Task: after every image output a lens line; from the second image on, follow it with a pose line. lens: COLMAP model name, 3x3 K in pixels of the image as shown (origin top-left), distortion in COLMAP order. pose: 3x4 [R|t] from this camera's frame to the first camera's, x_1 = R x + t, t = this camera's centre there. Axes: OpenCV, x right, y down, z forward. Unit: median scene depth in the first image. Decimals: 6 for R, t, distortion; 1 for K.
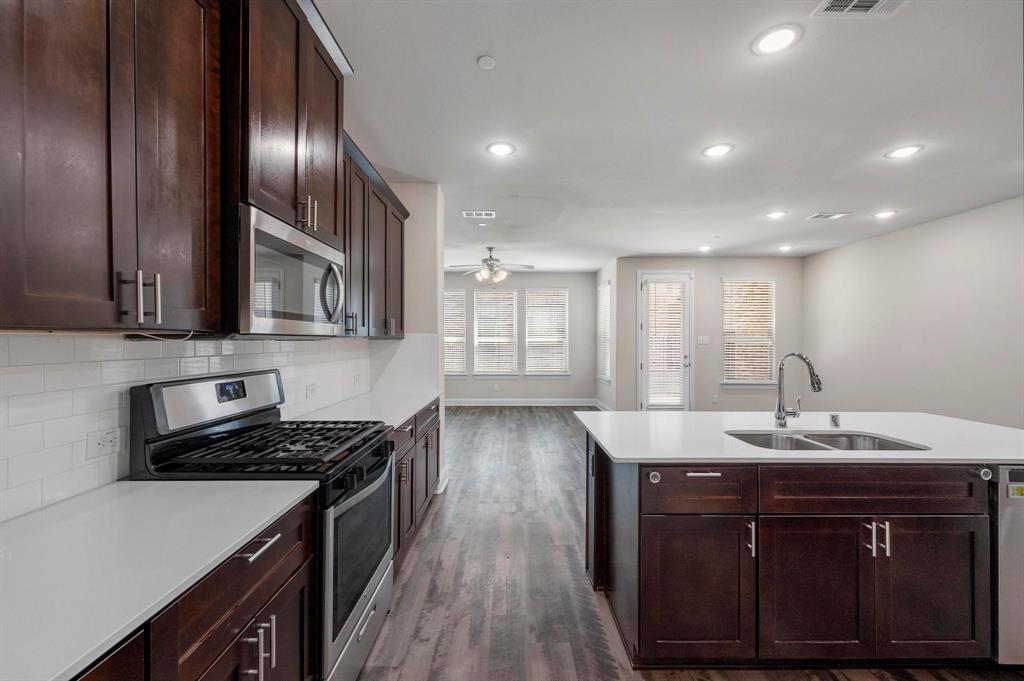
lens RADIAL K [[410.2, 0, 513.0], [0, 410.2, 339.2], [0, 0, 1]] dist [0.001258, -0.000342]
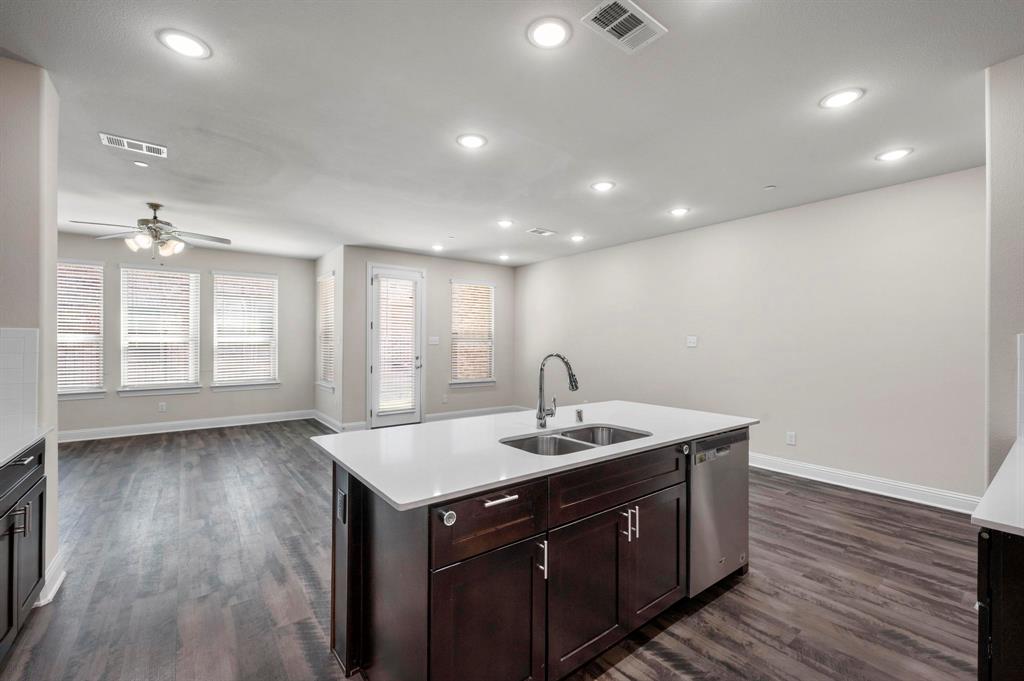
lens RADIAL K [[430.6, 0, 513.1], [0, 430.6, 339.5], [0, 0, 1]] dist [0.000332, -0.000377]
pose [[0.796240, 0.003932, 0.604968, -0.019274], [-0.004320, 0.999990, -0.000814, -0.000049], [-0.604966, -0.001966, 0.796249, 0.103900]]
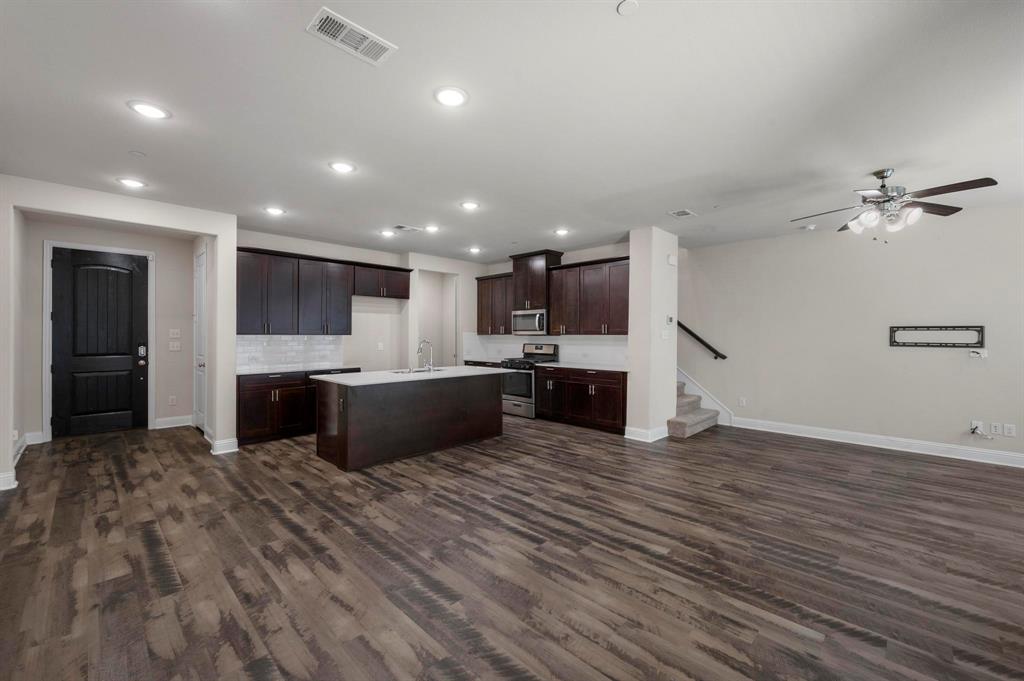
lens RADIAL K [[410.2, 0, 510.9], [0, 410.2, 339.1], [0, 0, 1]] dist [0.001258, -0.000342]
pose [[-0.710662, 0.001479, -0.703532, 1.036732], [-0.002124, 0.999989, 0.004248, 0.007517], [0.703531, 0.004513, -0.710650, 1.559477]]
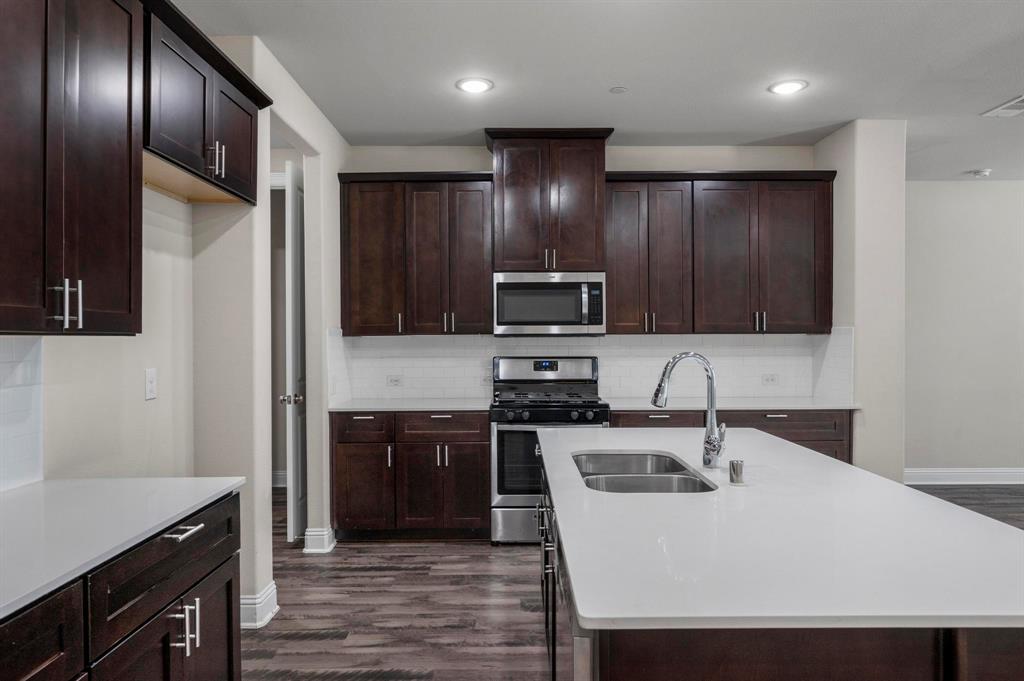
lens RADIAL K [[692.3, 0, 521.3], [0, 692.3, 333.1], [0, 0, 1]] dist [0.022963, 0.001634]
pose [[-0.002542, -0.010173, -0.999945, 0.936209], [0.007002, 0.999924, -0.010191, 0.005597], [0.999972, -0.007028, -0.002471, 0.360404]]
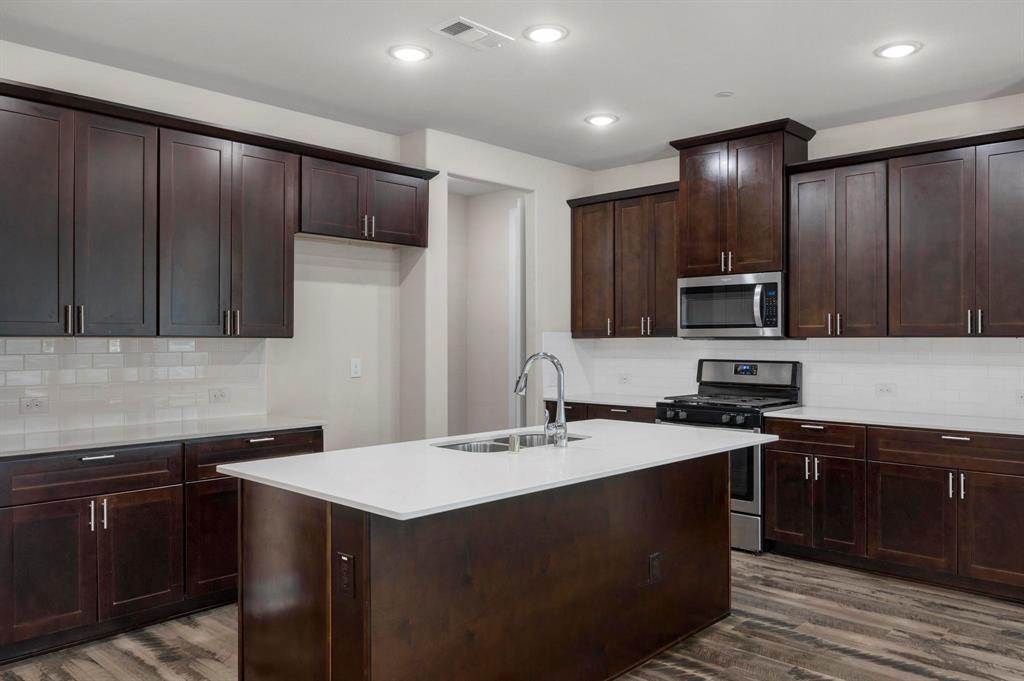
lens RADIAL K [[758.4, 0, 510.2], [0, 758.4, 345.0], [0, 0, 1]] dist [-0.004045, -0.004327]
pose [[-0.702580, -0.000308, -0.711604, 0.929163], [-0.001637, 0.999998, 0.001184, 0.008103], [0.711603, 0.001997, -0.702579, 1.026412]]
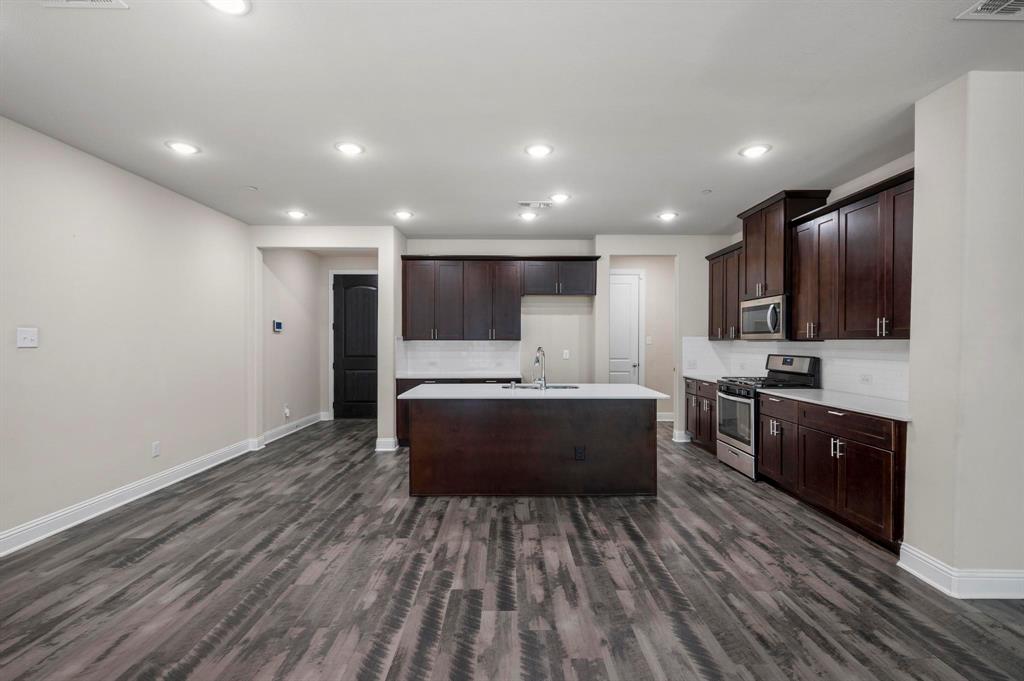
lens RADIAL K [[455.9, 0, 514.1], [0, 455.9, 347.0], [0, 0, 1]] dist [-0.001256, -0.001106]
pose [[-0.999984, -0.005177, -0.002102, 0.409991], [-0.005198, 0.999936, 0.010078, 0.006682], [0.002049, 0.010089, -0.999947, 1.540900]]
